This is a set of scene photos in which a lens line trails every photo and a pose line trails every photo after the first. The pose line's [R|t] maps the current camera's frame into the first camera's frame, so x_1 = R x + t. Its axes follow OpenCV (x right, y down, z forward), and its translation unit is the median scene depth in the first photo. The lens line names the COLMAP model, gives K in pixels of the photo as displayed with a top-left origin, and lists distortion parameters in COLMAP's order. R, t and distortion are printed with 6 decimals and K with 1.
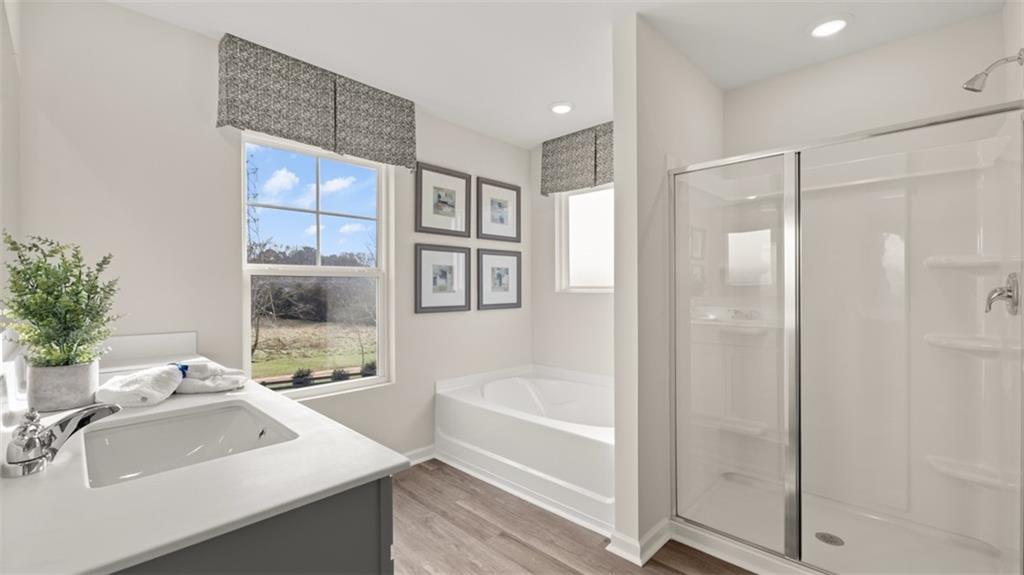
lens RADIAL K [[430.0, 0, 516.3], [0, 430.0, 286.7], [0, 0, 1]] dist [-0.003020, 0.000215]
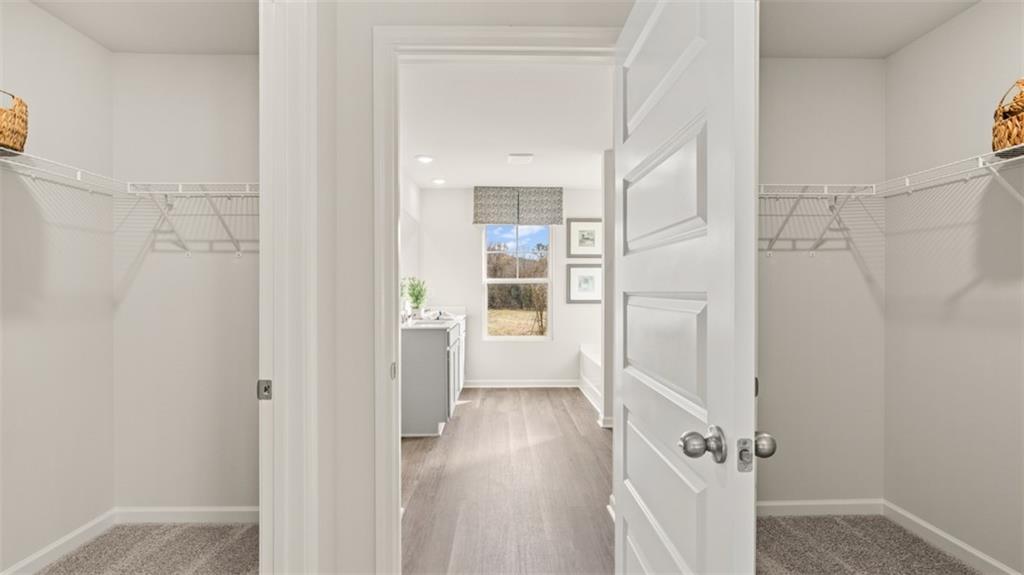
lens RADIAL K [[472.0, 0, 509.6], [0, 472.0, 288.4], [0, 0, 1]] dist [0.001501, 0.000035]
pose [[0.707007, 0.002616, -0.707201, 0.979530], [0.000465, 0.999991, 0.004163, -0.008892], [0.707206, -0.003272, 0.707000, -0.552160]]
